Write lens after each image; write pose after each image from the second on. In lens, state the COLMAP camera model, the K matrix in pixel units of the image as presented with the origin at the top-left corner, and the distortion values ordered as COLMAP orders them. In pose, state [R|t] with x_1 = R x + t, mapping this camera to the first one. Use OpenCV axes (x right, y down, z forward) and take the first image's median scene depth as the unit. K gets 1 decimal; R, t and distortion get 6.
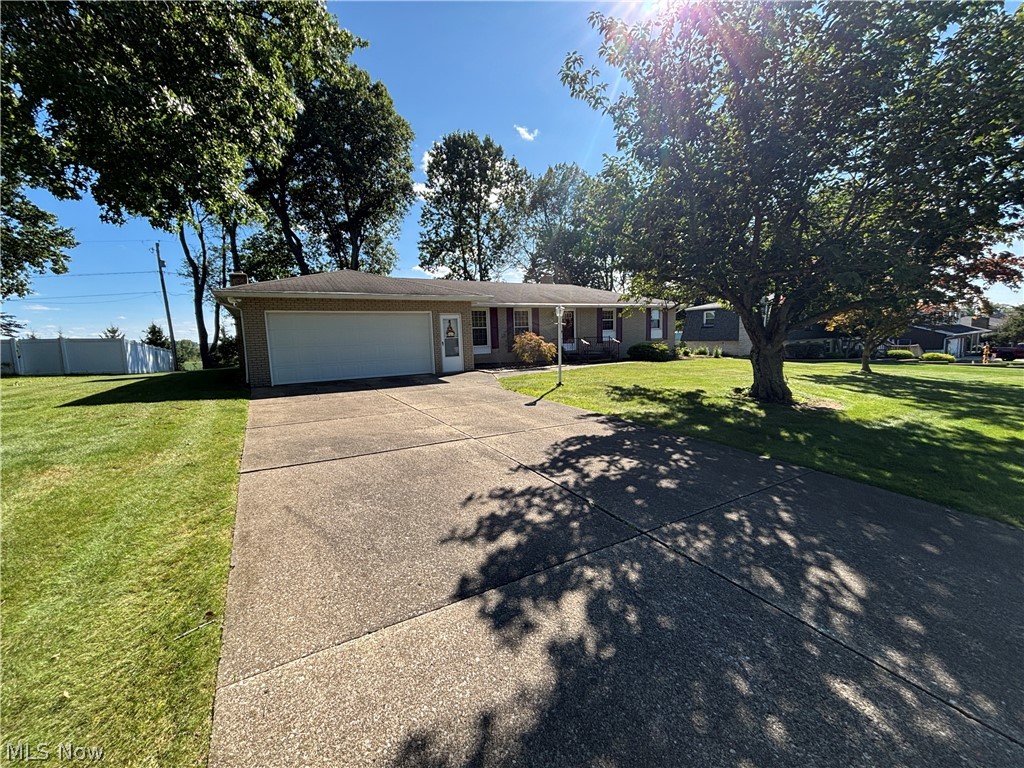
lens RADIAL K [[414.1, 0, 511.0], [0, 414.1, 383.0], [0, 0, 1]] dist [-0.000266, 0.000137]
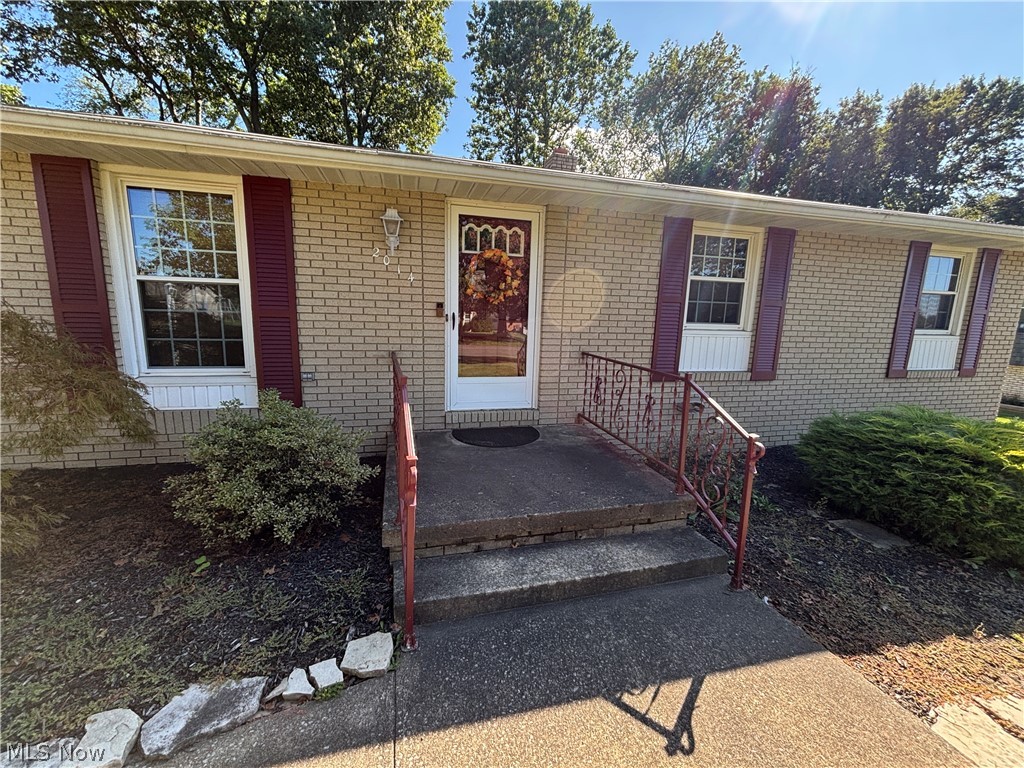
lens RADIAL K [[414.1, 0, 514.3], [0, 414.1, 382.1], [0, 0, 1]] dist [-0.000266, 0.000137]
pose [[0.959471, 0.106860, -0.260761, 0.182138], [-0.091653, 0.993339, 0.069833, -0.096970], [0.266486, -0.043103, 0.962874, 0.709994]]
